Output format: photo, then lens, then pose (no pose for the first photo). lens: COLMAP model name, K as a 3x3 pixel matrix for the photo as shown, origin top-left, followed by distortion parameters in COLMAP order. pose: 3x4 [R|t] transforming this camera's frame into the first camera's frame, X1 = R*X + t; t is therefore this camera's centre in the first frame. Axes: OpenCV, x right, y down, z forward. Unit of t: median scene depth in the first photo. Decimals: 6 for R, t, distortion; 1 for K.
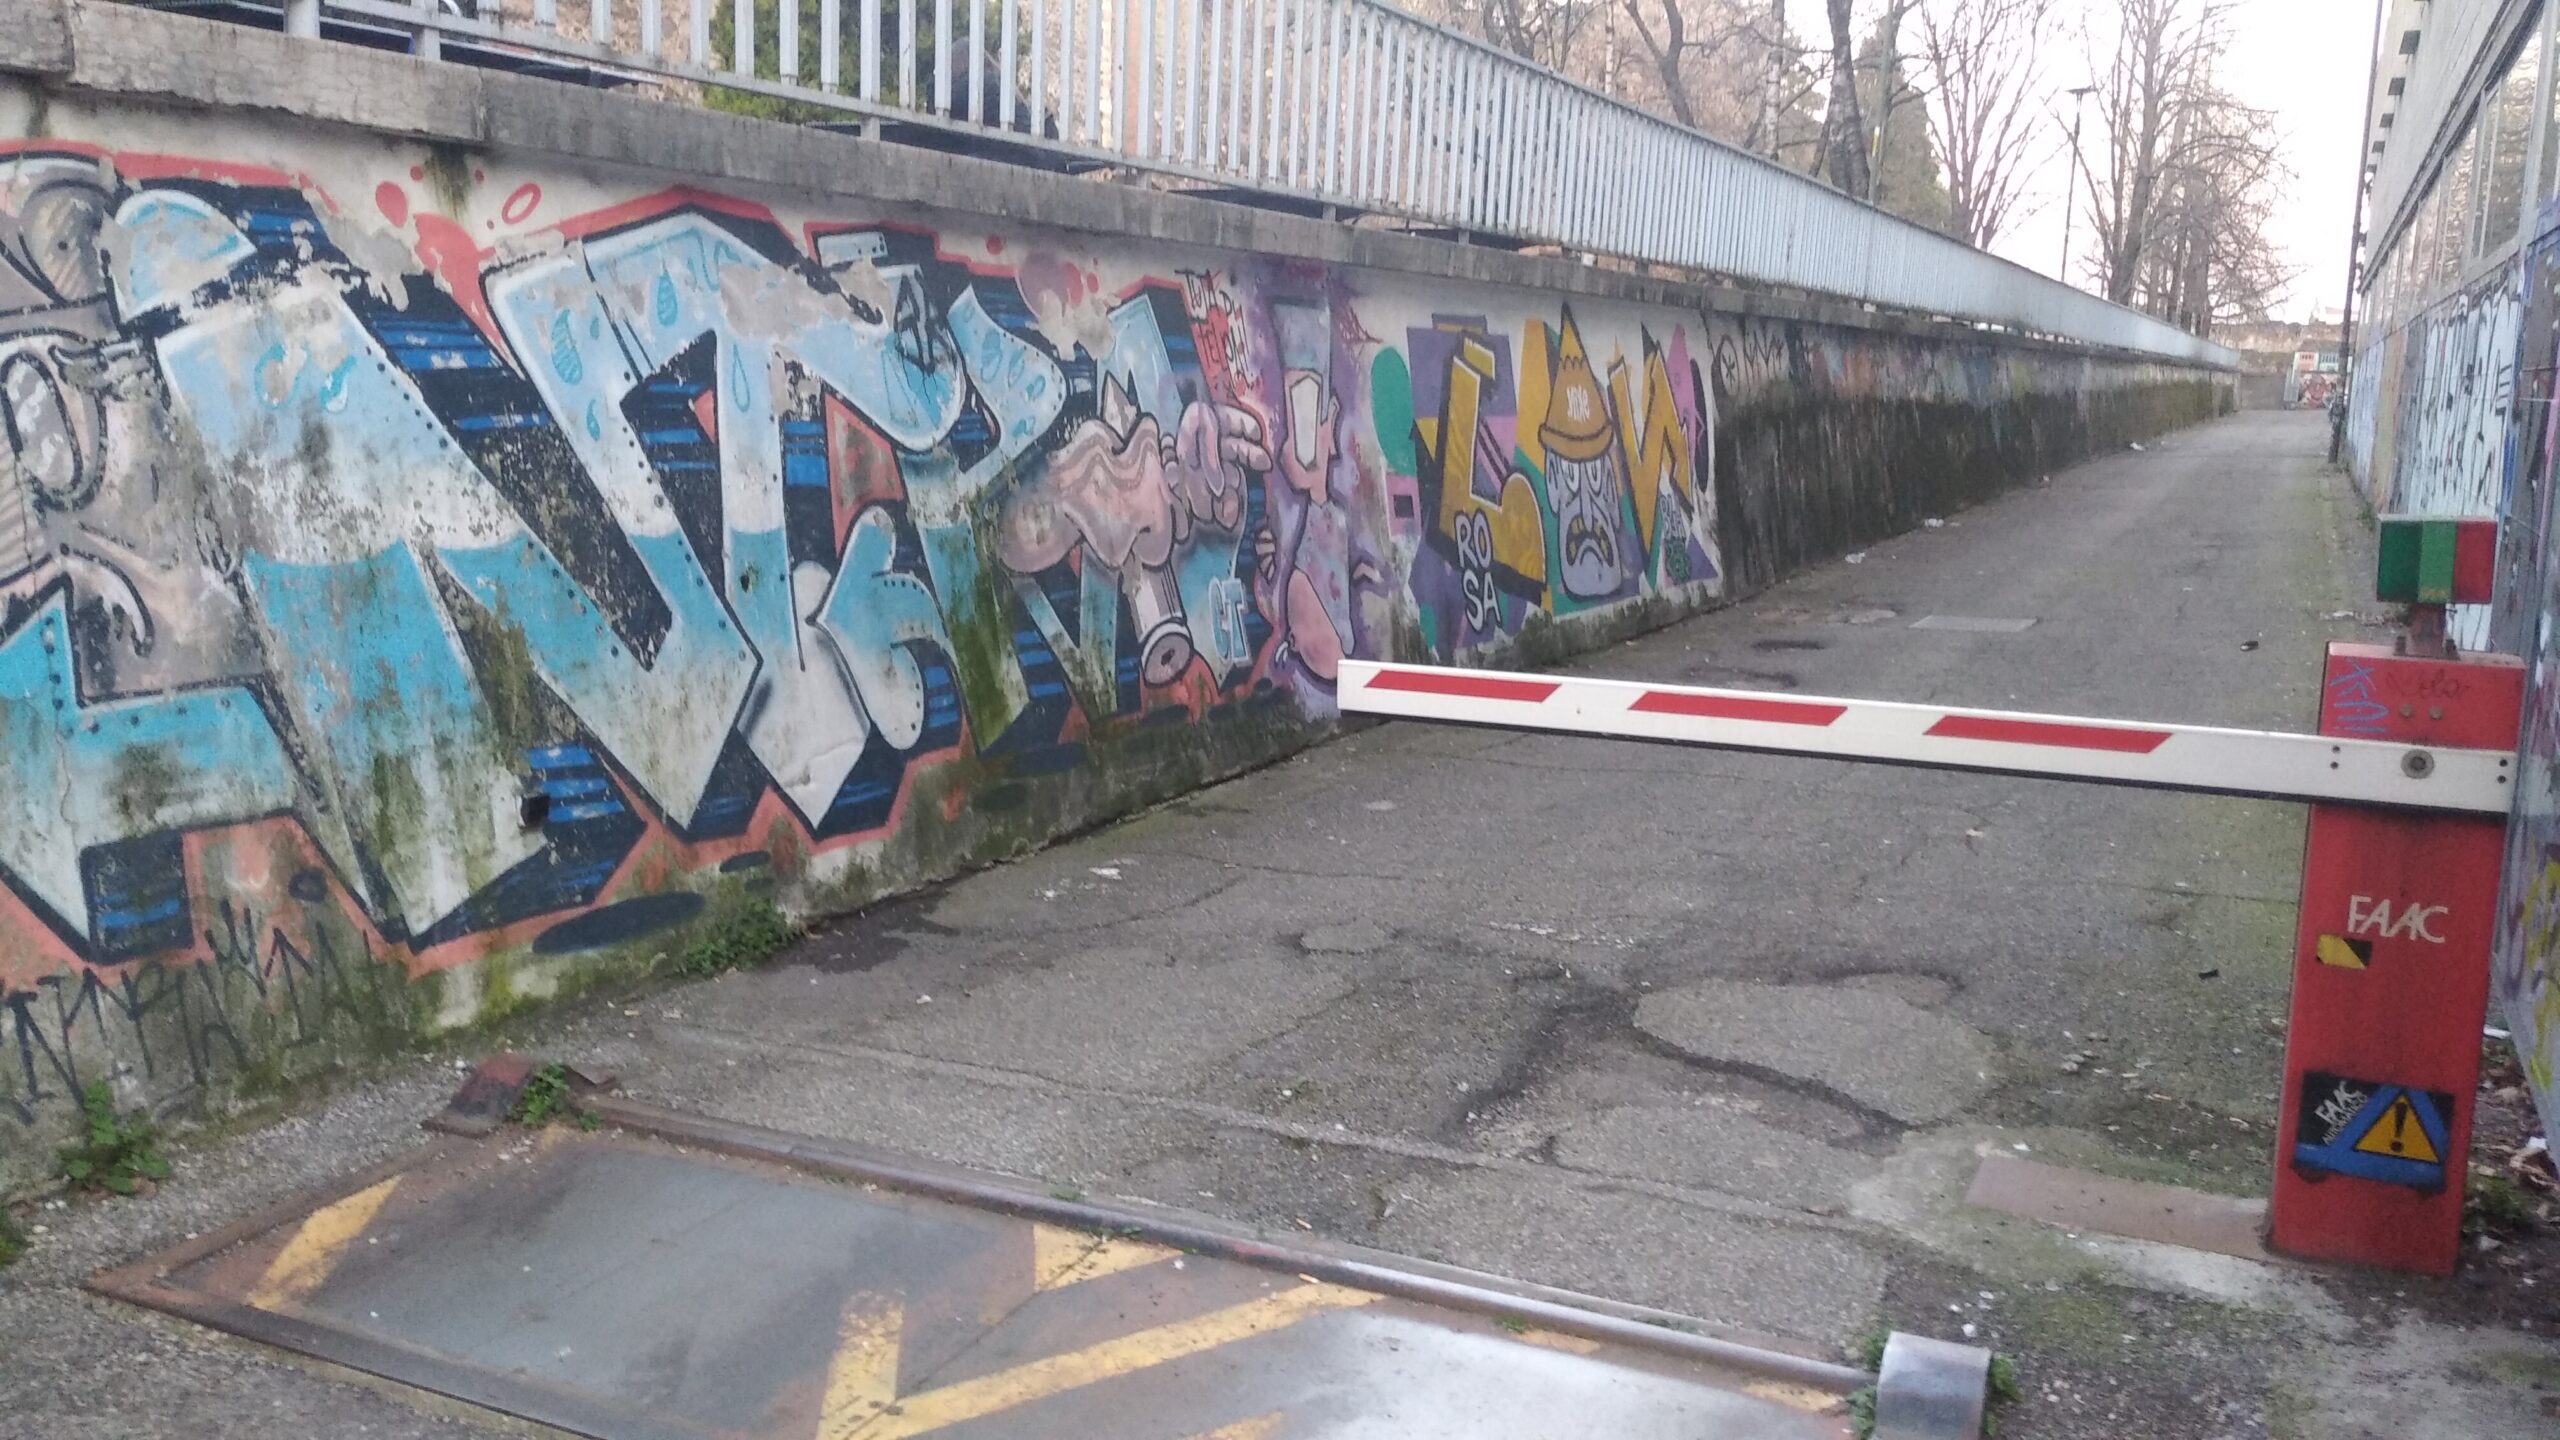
lens RADIAL K [[2110.5, 0, 1270.3], [0, 2110.5, 726.4], [0, 0, 1]] dist [0.093127, -0.141661]
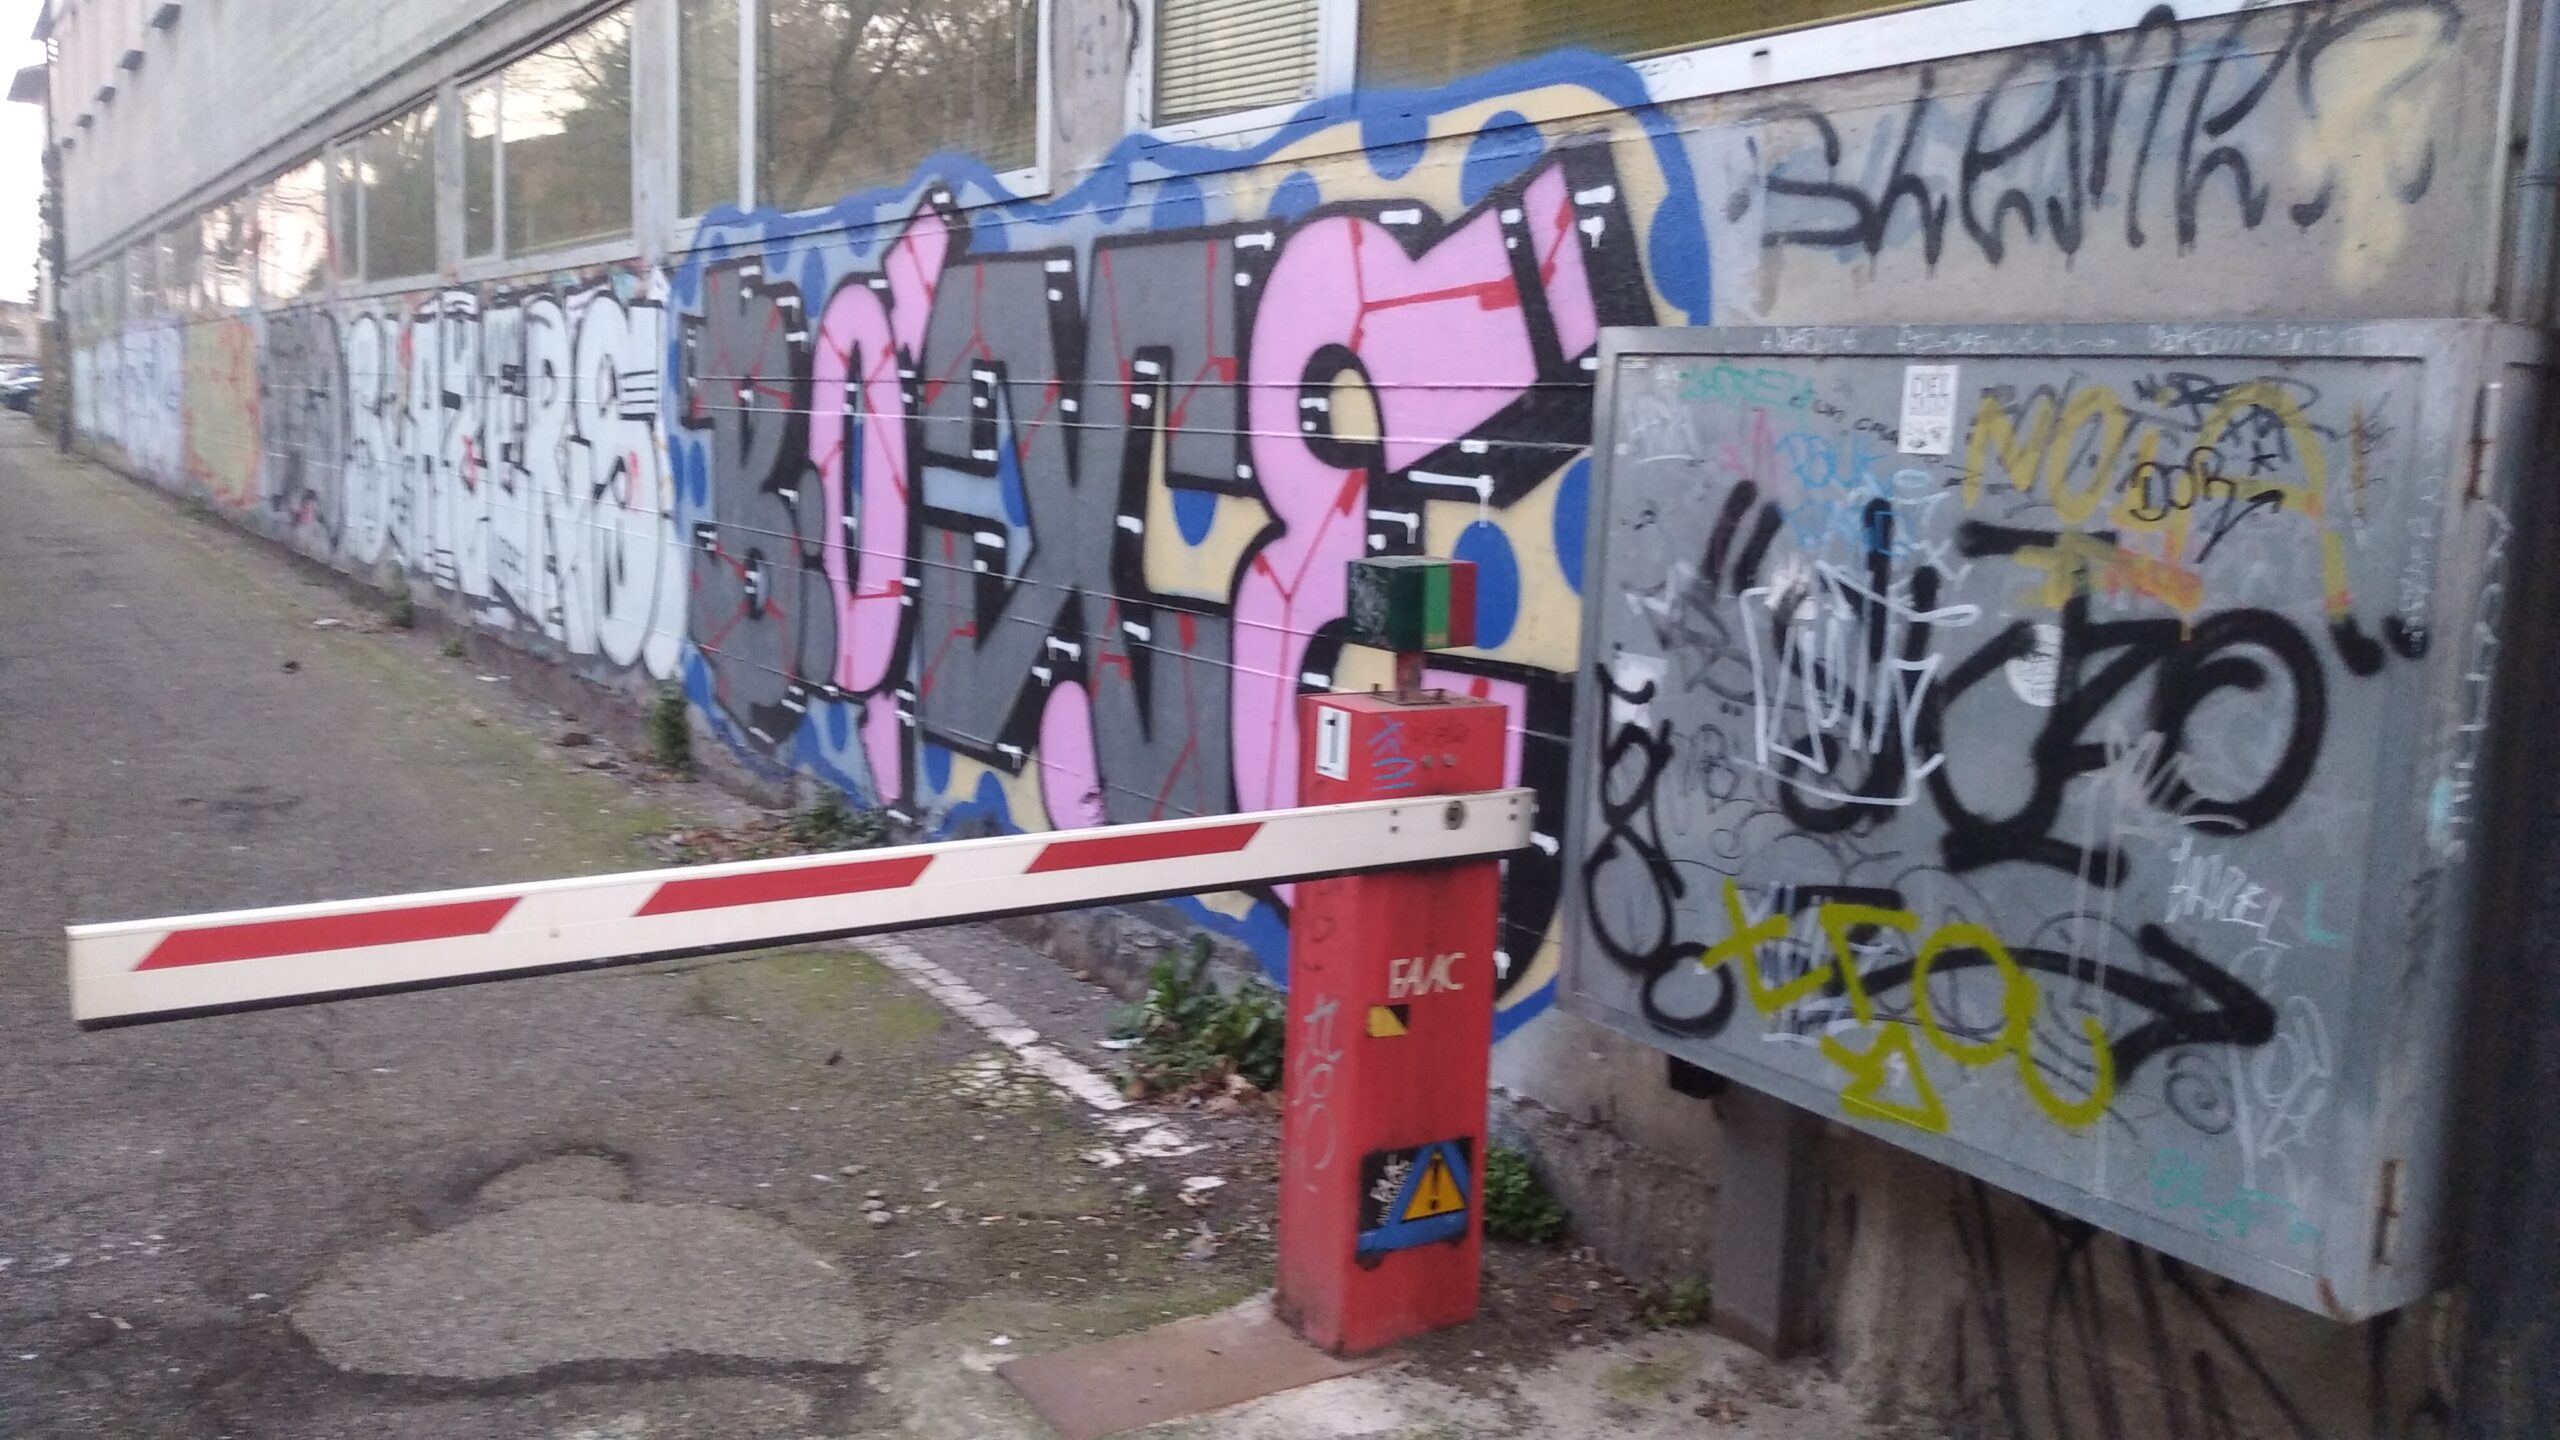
lens RADIAL K [[2110.5, 0, 1291.0], [0, 2110.5, 707.2], [0, 0, 1]] dist [0.093127, -0.141661]
pose [[0.522127, -0.119748, 0.844419, -0.294355], [0.120343, 0.990532, 0.066057, -0.099148], [-0.844335, 0.067130, 0.531594, 0.532022]]
